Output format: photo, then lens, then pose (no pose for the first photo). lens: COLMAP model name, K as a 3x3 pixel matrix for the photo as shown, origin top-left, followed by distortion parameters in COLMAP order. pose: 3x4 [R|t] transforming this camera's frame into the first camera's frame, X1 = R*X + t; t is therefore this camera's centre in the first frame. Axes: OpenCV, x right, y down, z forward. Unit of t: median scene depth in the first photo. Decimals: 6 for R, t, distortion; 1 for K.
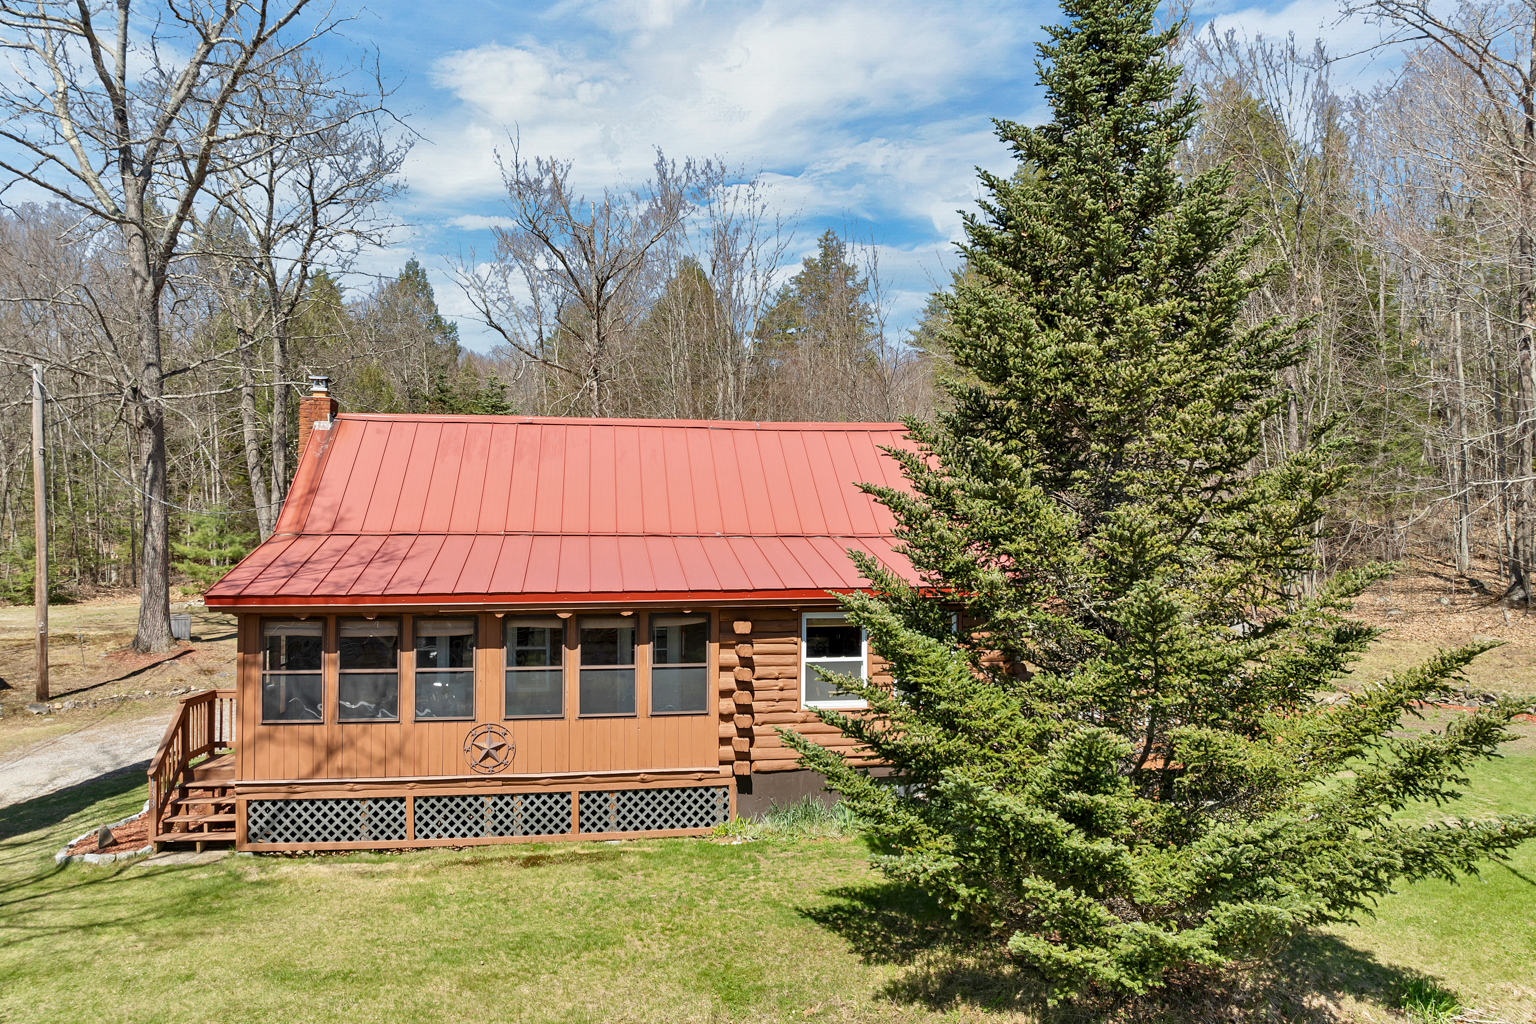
lens RADIAL K [[1105.5, 0, 769.4], [0, 1105.5, 525.7], [0, 0, 1]] dist [-0.036615, 0.003528]
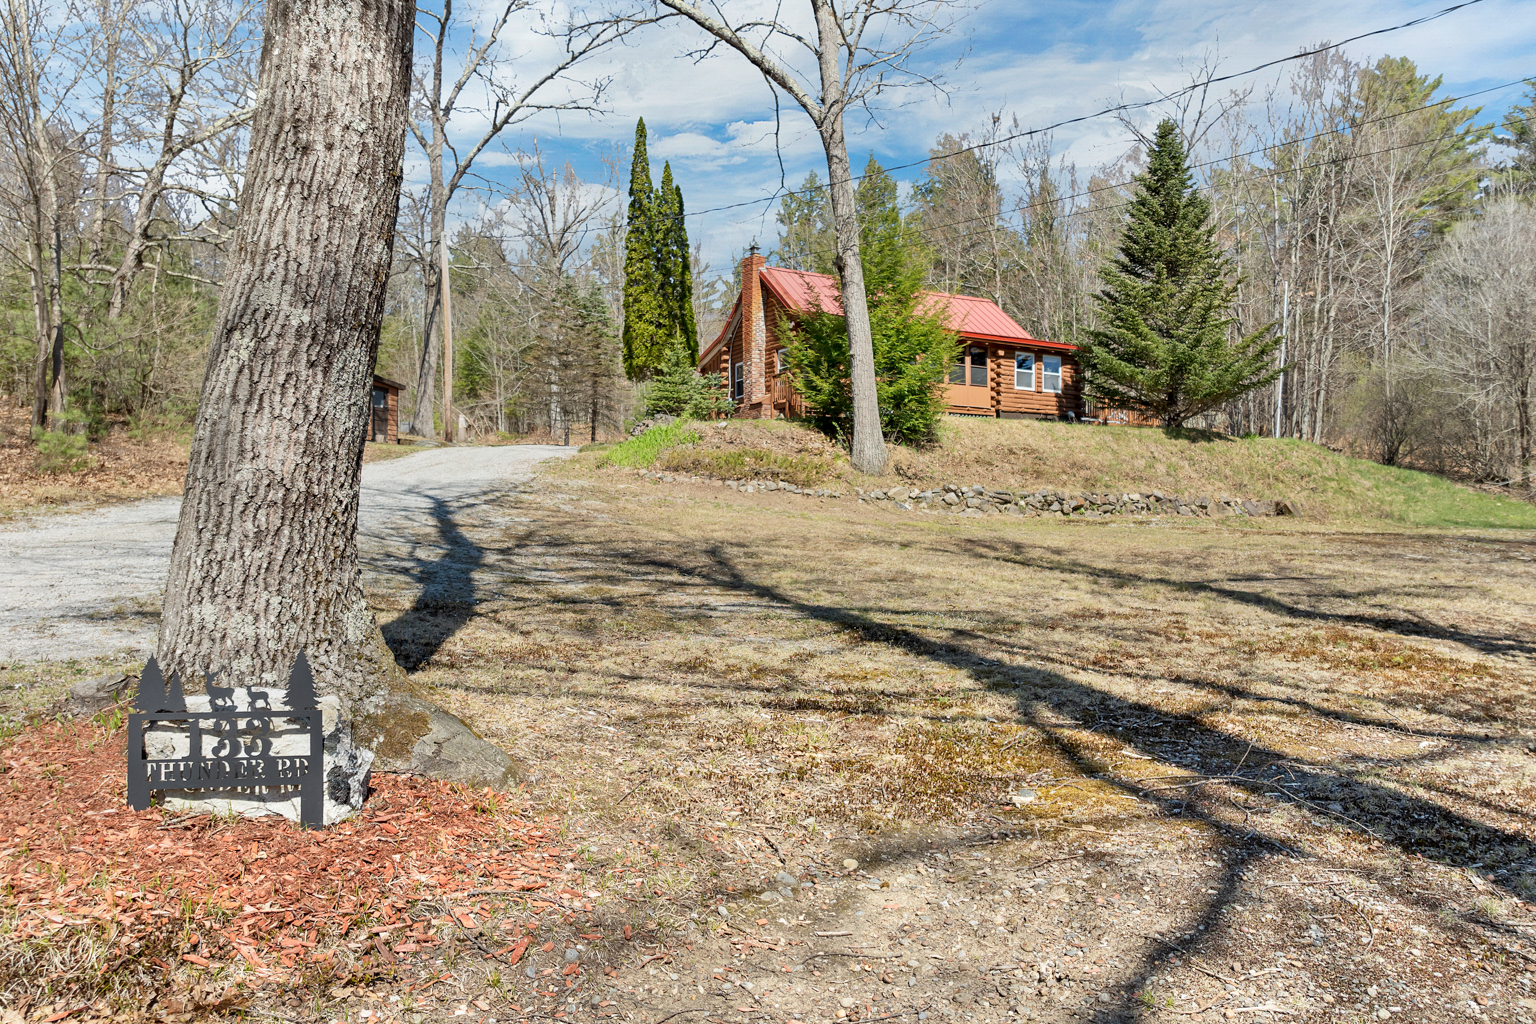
lens RADIAL K [[1105.5, 0, 769.4], [0, 1105.5, 525.7], [0, 0, 1]] dist [-0.036615, 0.003528]
pose [[0.936403, 0.010934, 0.350757, -1.416266], [-0.010069, 0.999940, -0.004291, 0.507905], [-0.350783, 0.000487, 0.936457, -1.205418]]
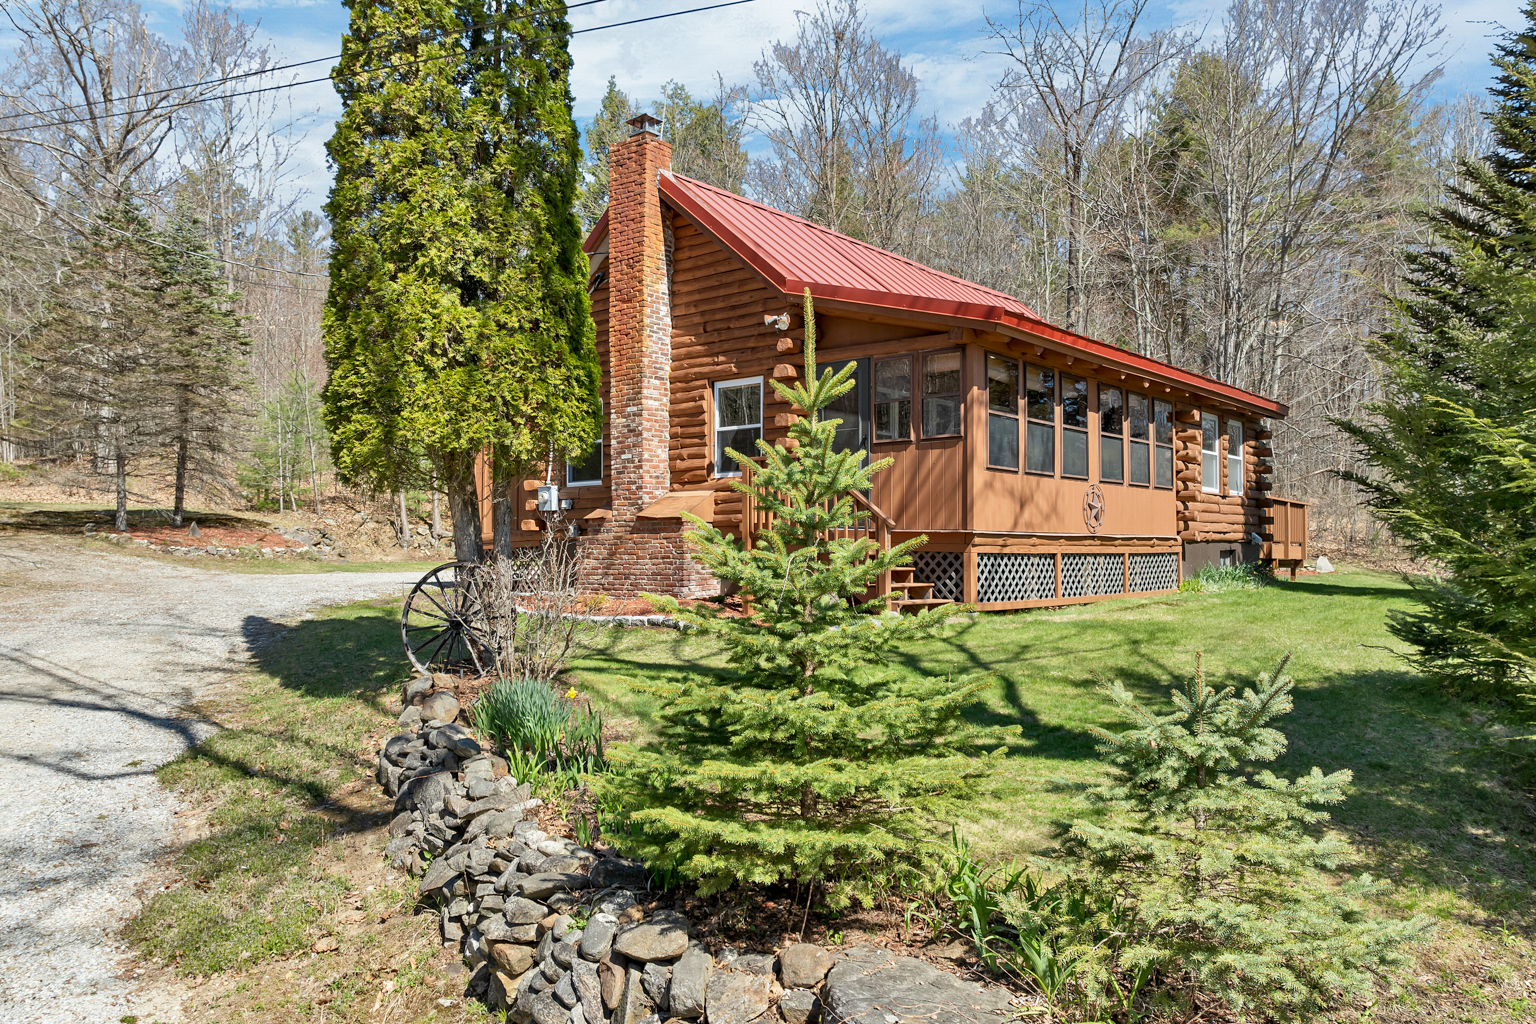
lens RADIAL K [[1105.5, 0, 769.4], [0, 1105.5, 525.7], [0, 0, 1]] dist [-0.036615, 0.003528]
pose [[0.763619, 0.017695, 0.645424, -1.109177], [-0.017474, 0.999825, -0.006738, 0.223077], [-0.645430, -0.006132, 0.763794, 0.401622]]
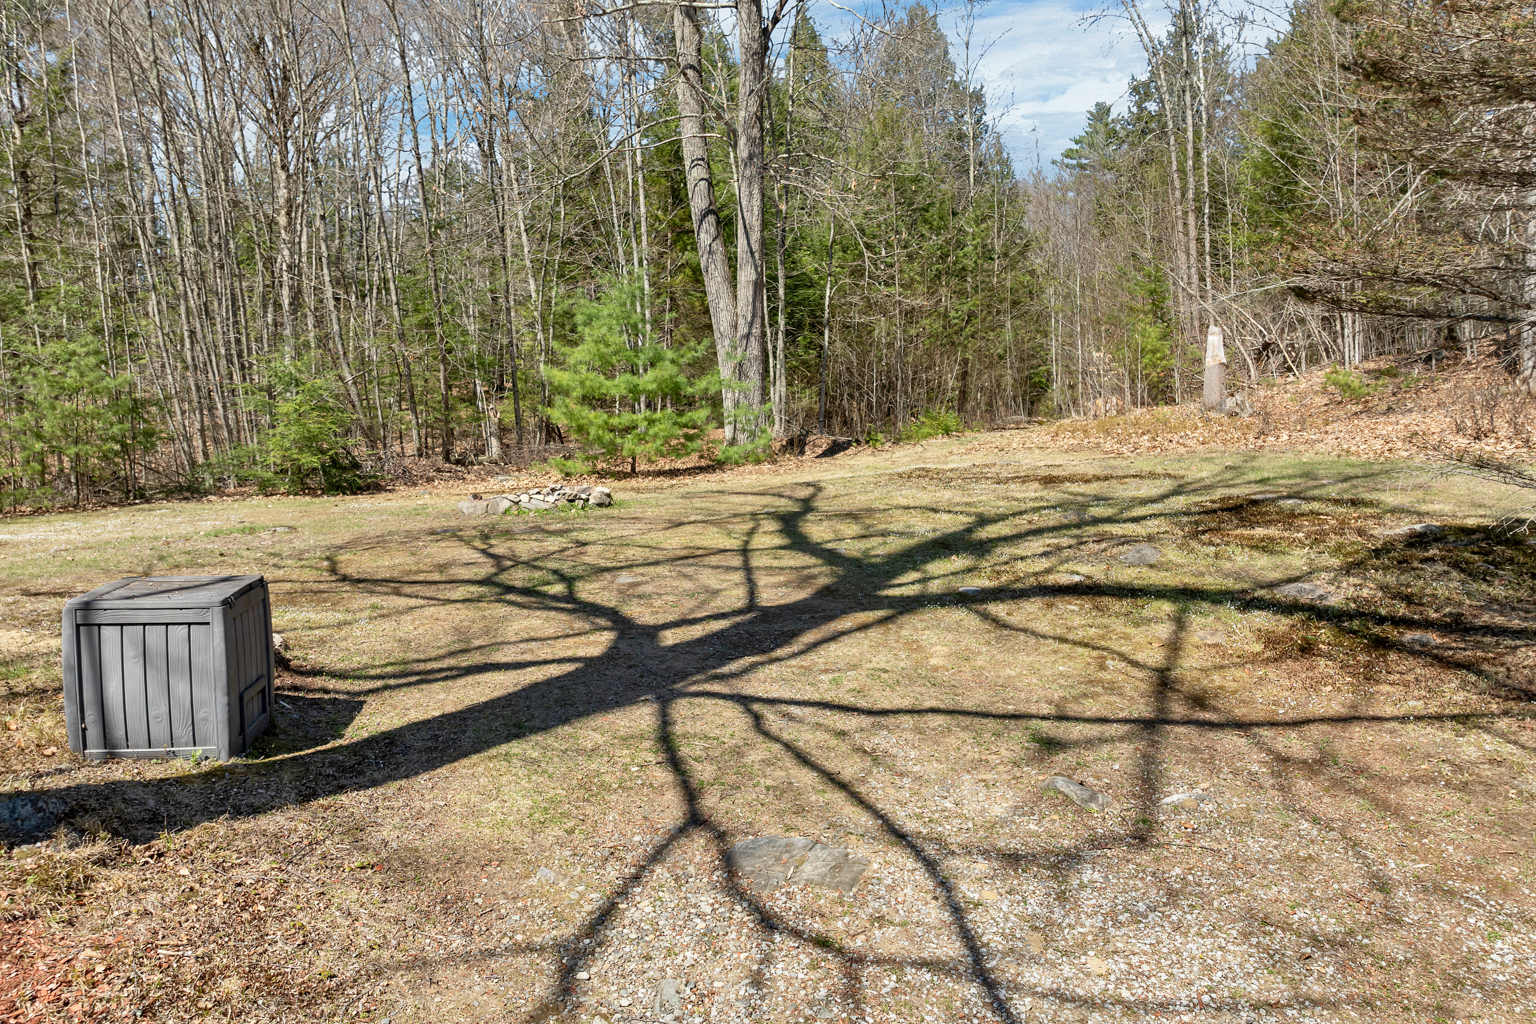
lens RADIAL K [[1105.5, 0, 769.4], [0, 1105.5, 525.7], [0, 0, 1]] dist [-0.036615, 0.003528]
pose [[0.921139, 0.027540, -0.388259, -0.945138], [0.011024, 0.995248, 0.096751, 0.136251], [0.389078, -0.093401, 0.916458, 2.085308]]
